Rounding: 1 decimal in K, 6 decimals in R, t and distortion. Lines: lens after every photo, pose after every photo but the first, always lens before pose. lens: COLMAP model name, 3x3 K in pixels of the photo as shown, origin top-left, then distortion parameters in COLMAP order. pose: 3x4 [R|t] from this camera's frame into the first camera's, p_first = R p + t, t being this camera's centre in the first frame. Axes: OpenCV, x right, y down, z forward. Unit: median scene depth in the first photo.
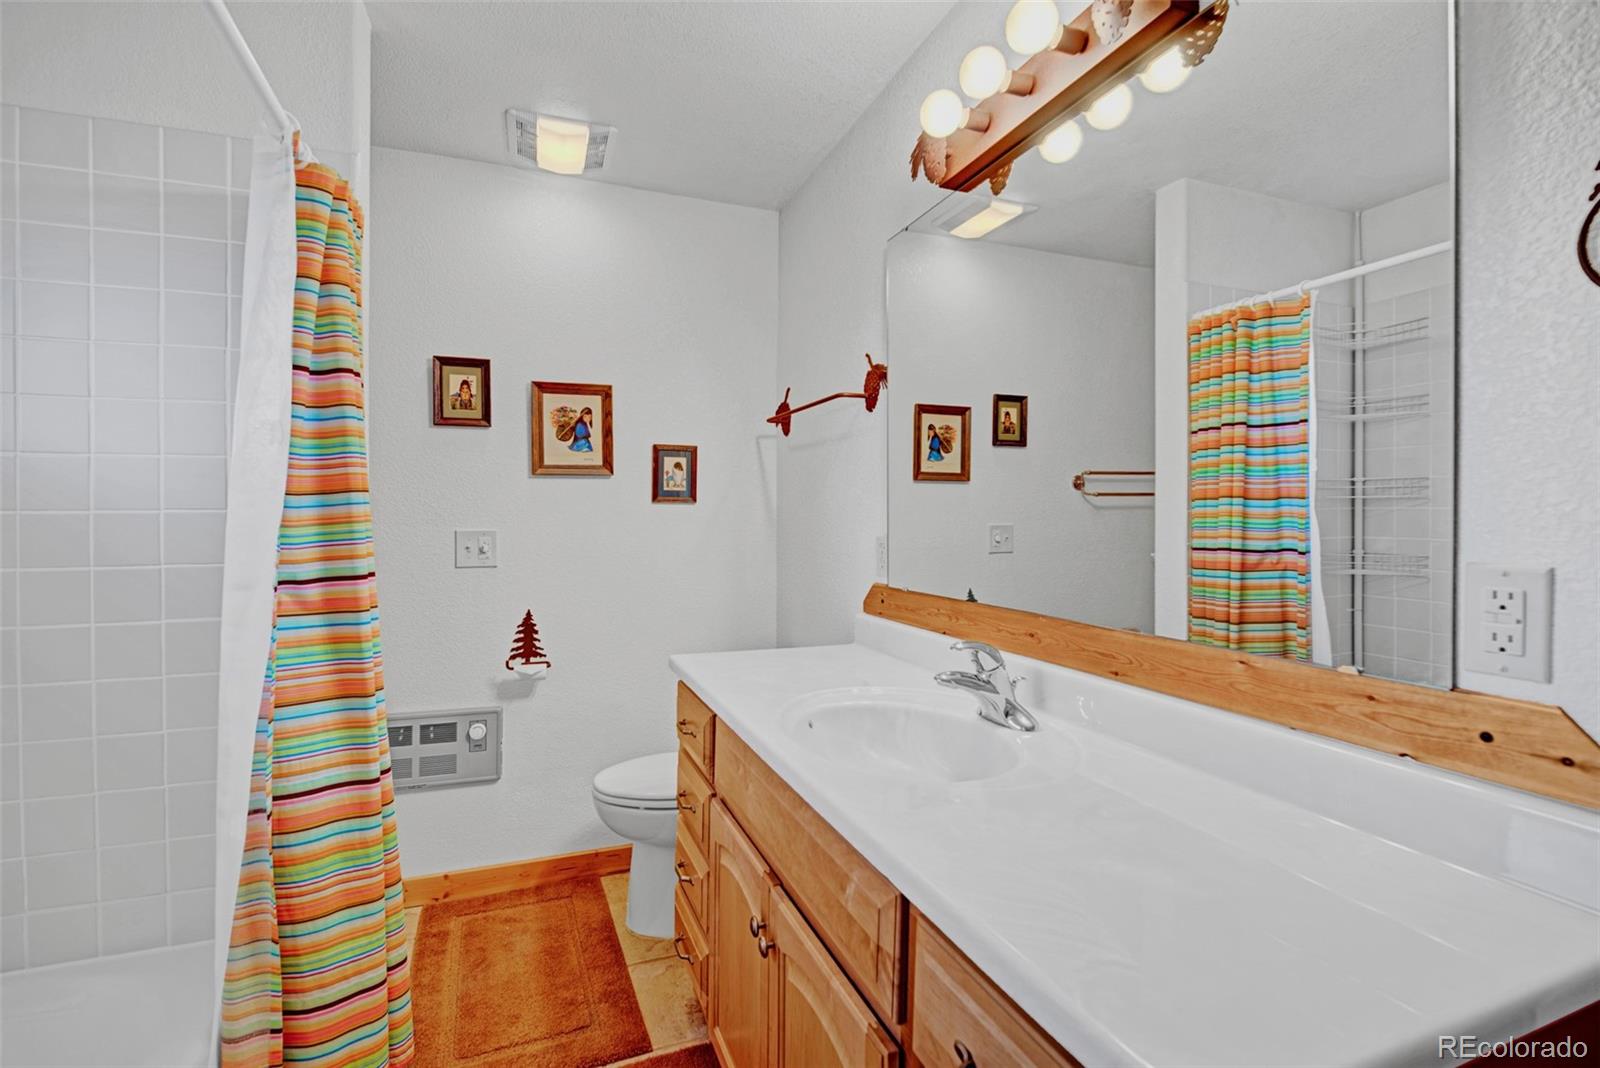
lens RADIAL K [[708.4, 0, 805.4], [0, 708.4, 531.2], [0, 0, 1]] dist [-0.014685, -0.000867]
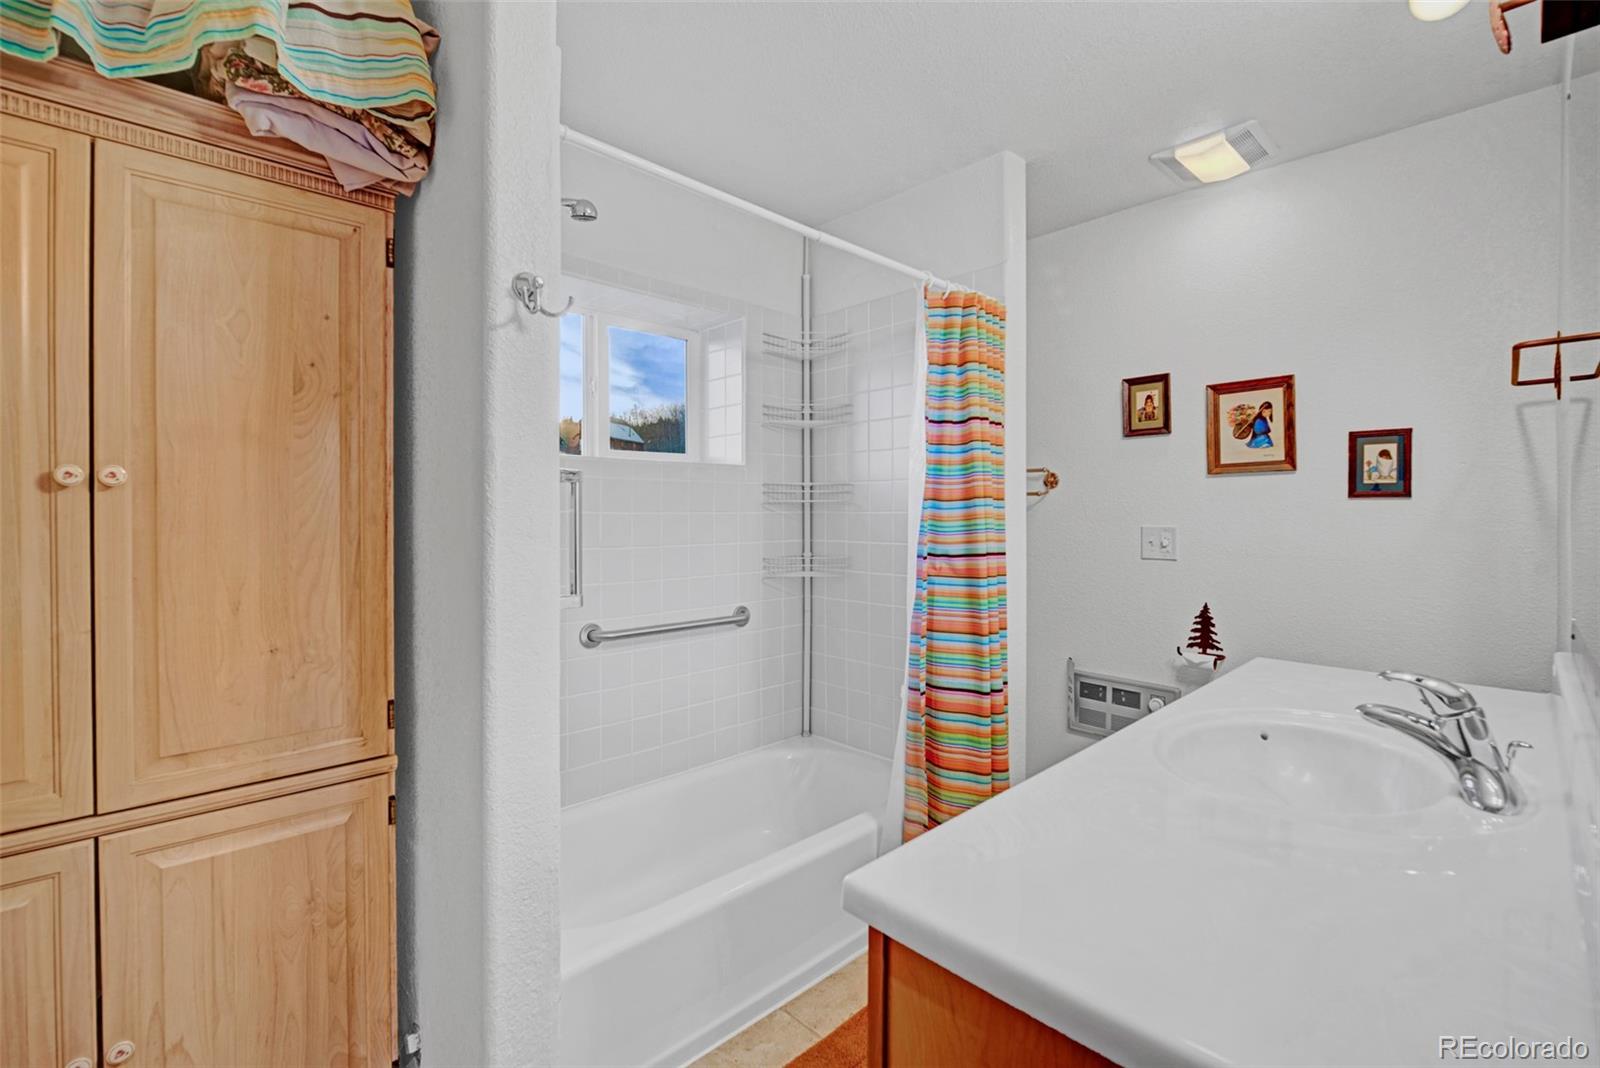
lens RADIAL K [[704.4, 0, 797.2], [0, 704.4, 529.7], [0, 0, 1]] dist [-0.012467, -0.000676]
pose [[0.386365, 0.018286, -0.922165, 0.335657], [-0.016612, 0.999779, 0.012865, -0.001054], [0.922196, 0.010348, 0.386583, 0.035241]]
